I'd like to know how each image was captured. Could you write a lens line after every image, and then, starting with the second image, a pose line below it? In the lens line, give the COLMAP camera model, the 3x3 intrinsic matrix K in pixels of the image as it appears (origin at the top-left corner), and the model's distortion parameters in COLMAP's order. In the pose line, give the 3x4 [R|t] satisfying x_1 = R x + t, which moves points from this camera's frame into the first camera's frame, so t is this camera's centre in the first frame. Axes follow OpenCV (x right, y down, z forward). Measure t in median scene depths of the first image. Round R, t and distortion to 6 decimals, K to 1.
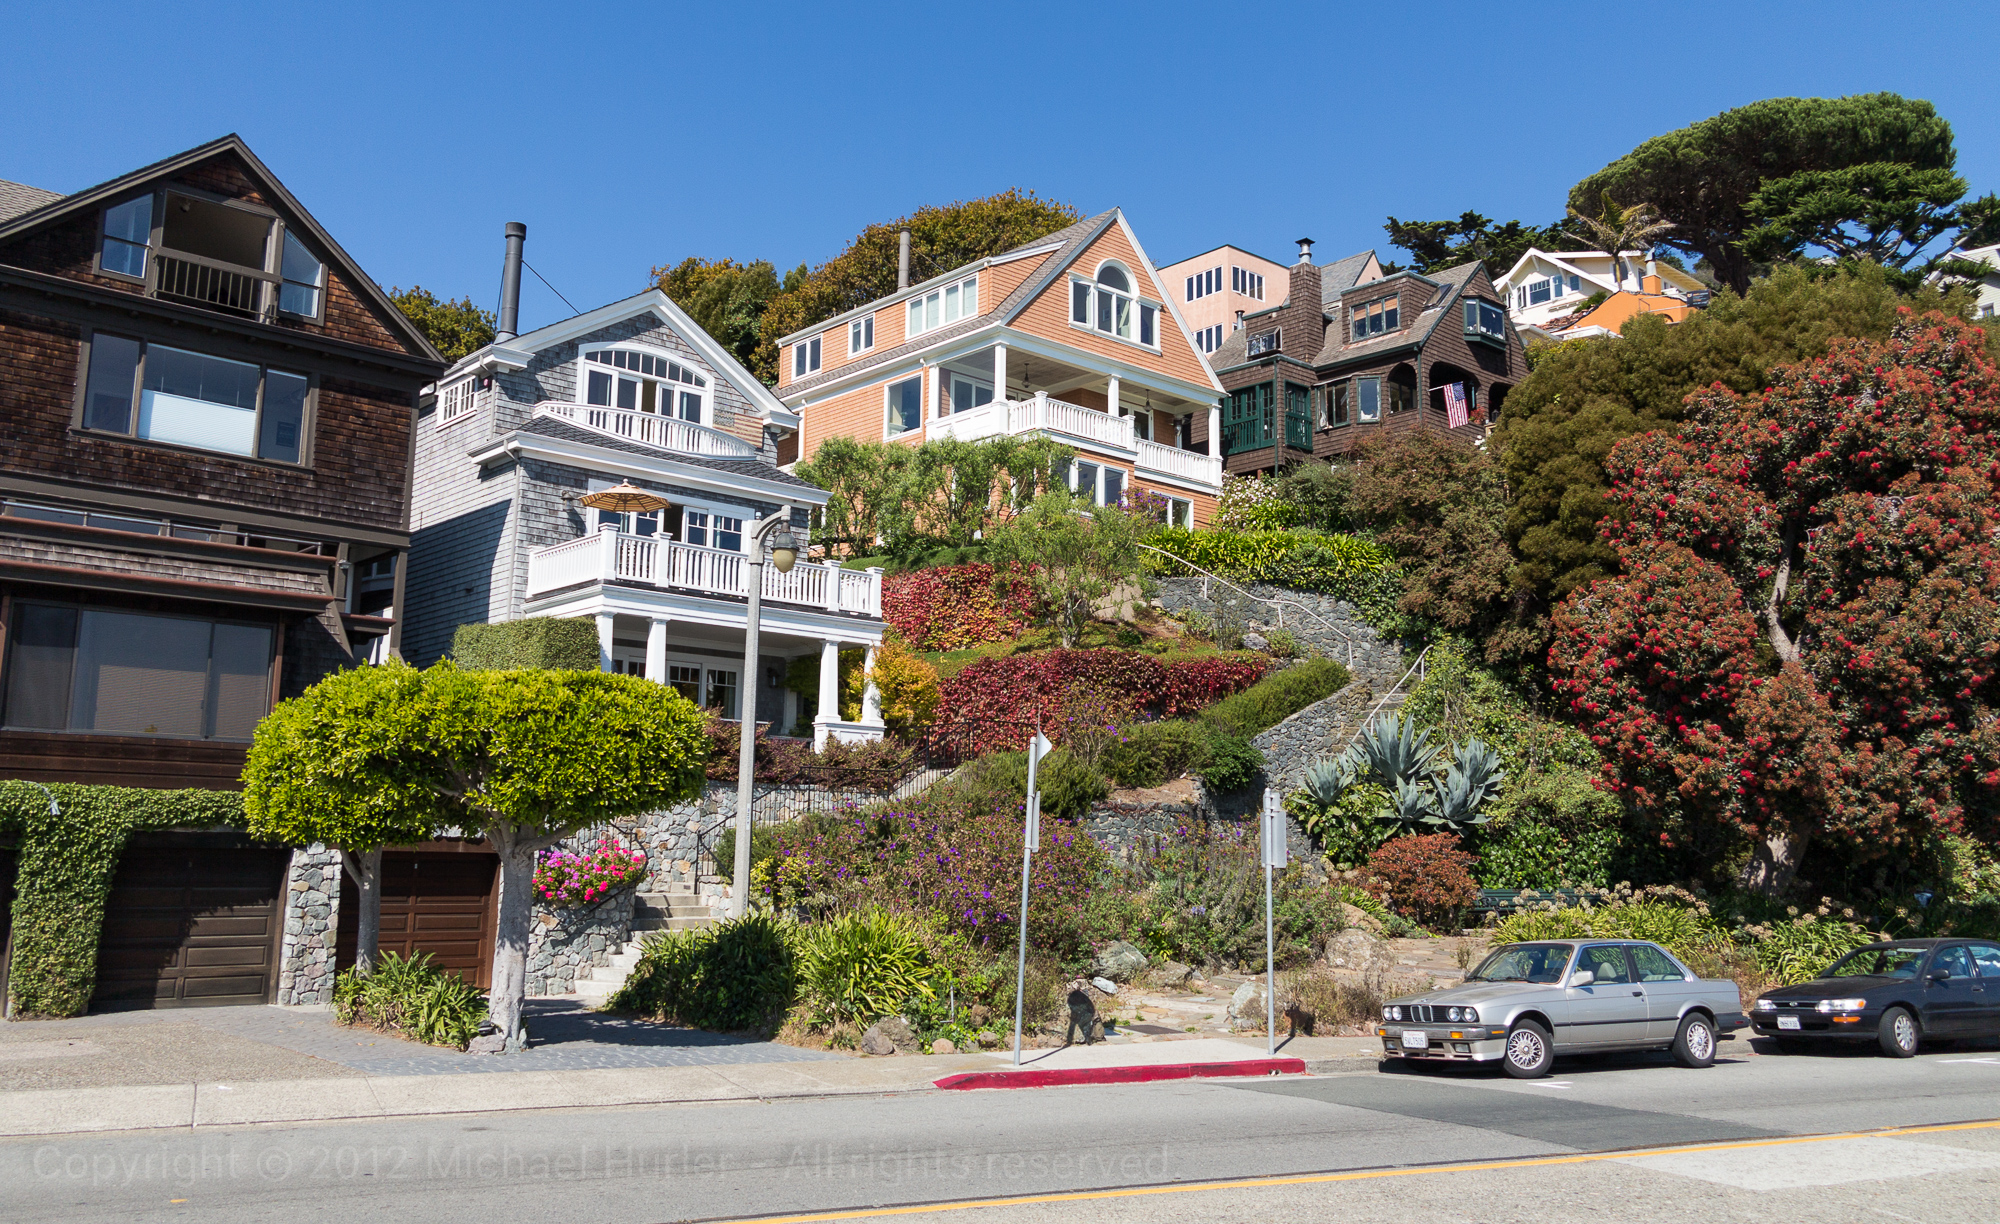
lens RADIAL K [[1635.8, 0, 997.5], [0, 1635.8, 574.9], [0, 0, 1]] dist [-0.000312, 0.010075]
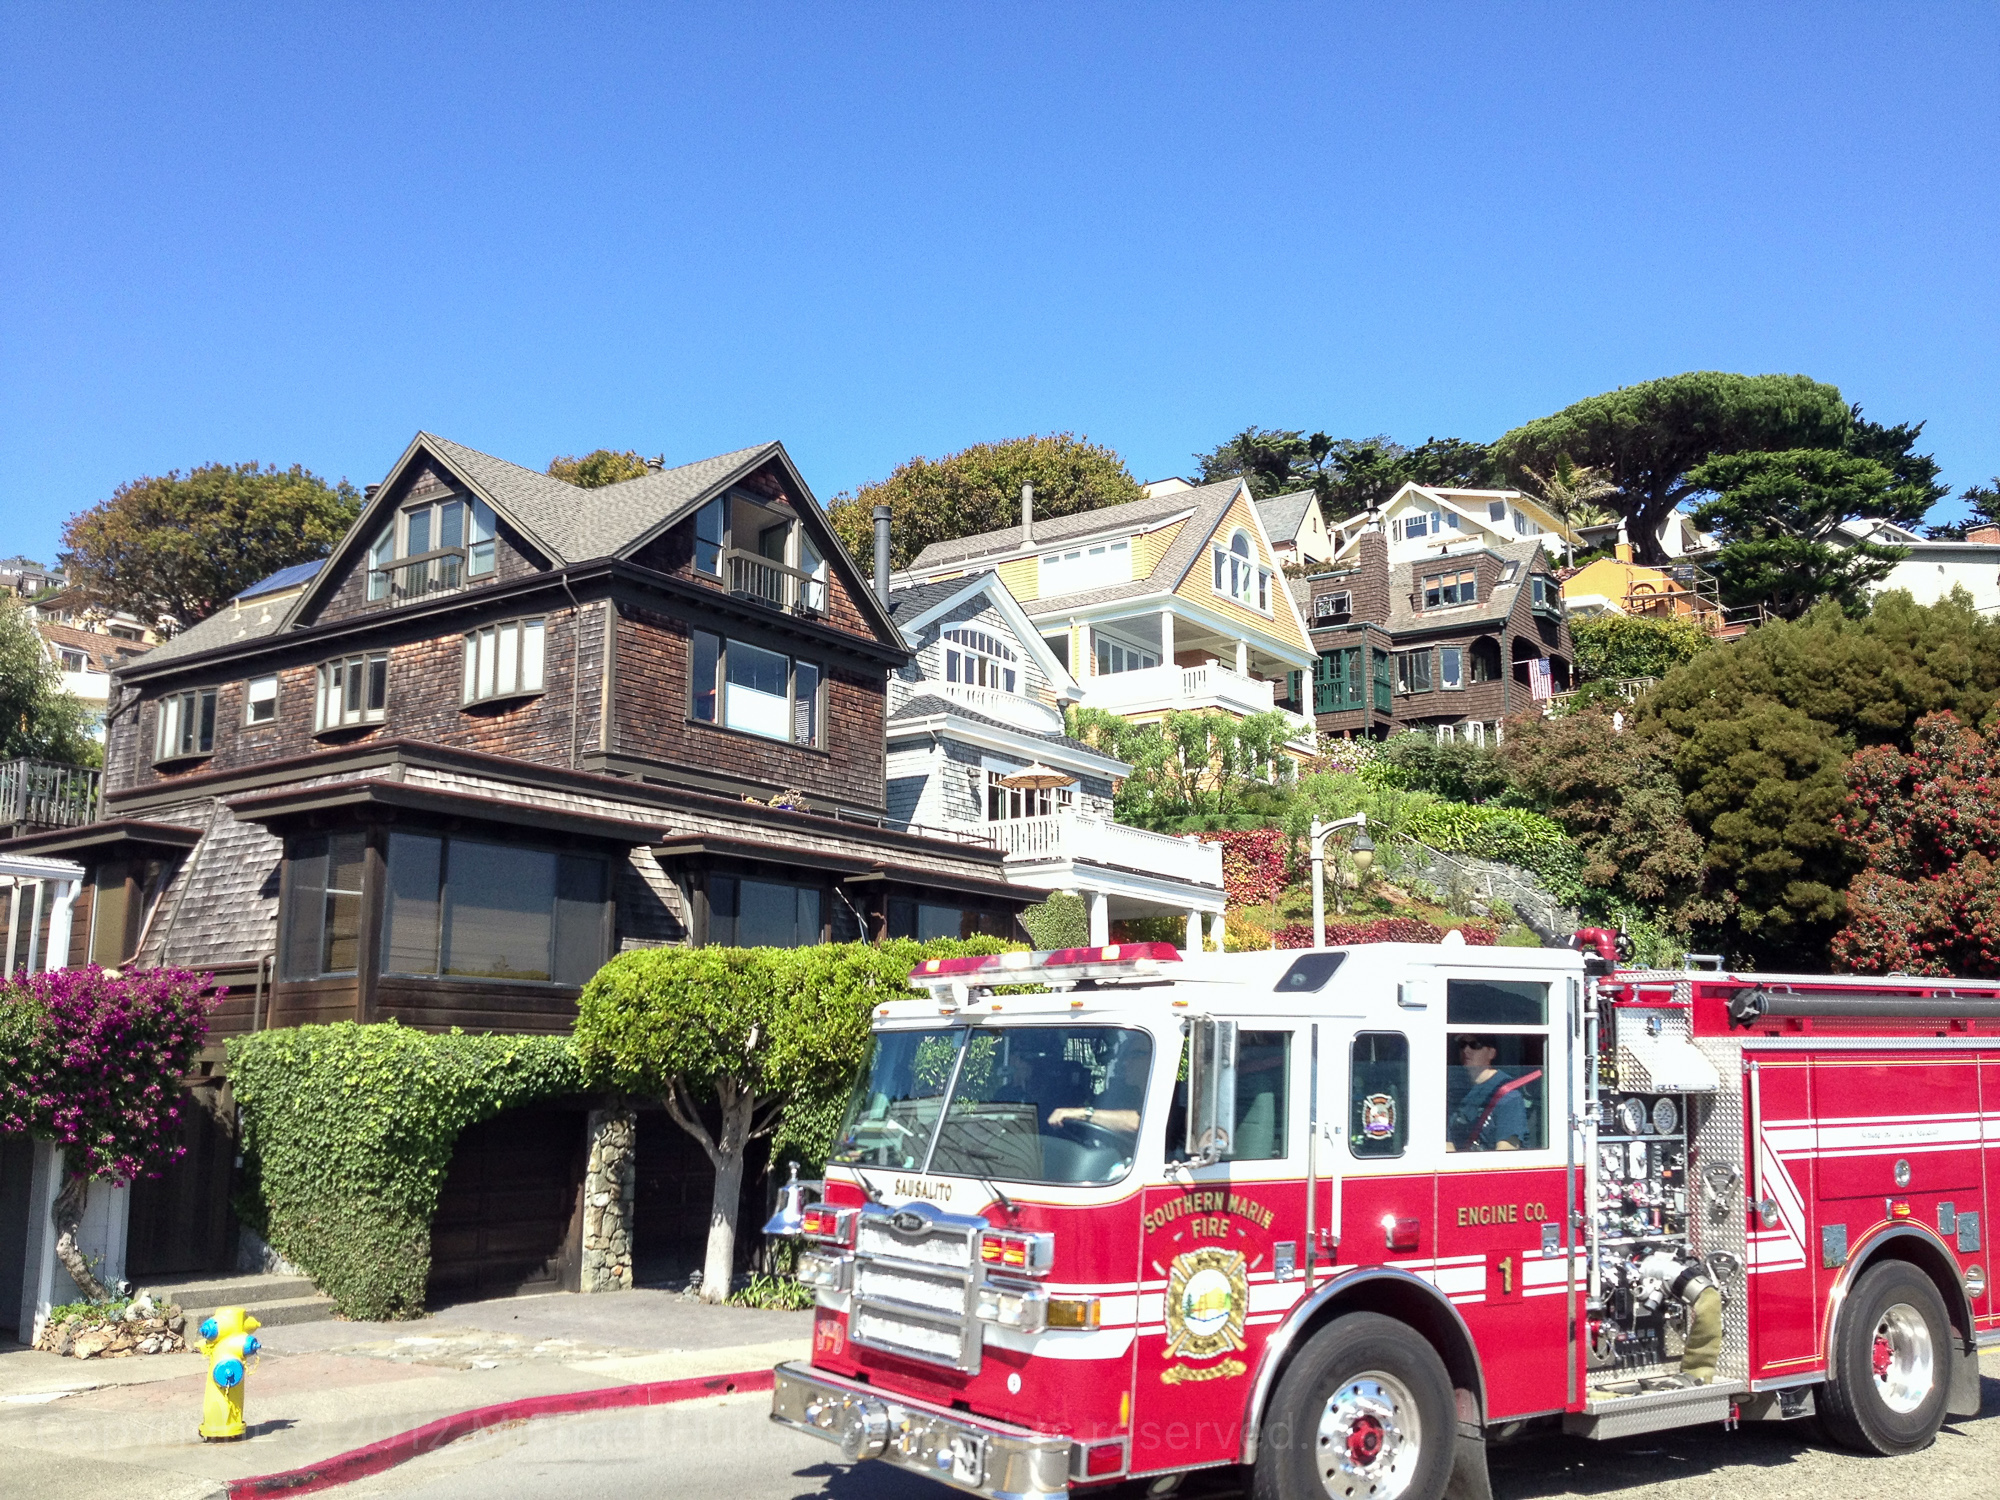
lens RADIAL K [[1876.8, 0, 1000.0], [0, 1876.8, 750.0], [0, 0, 1]] dist [0.146380, -0.377069]
pose [[0.976784, 0.029310, 0.212210, -0.431147], [-0.026675, 0.999528, -0.015270, -0.038083], [-0.212557, 0.009255, 0.977105, -0.180641]]
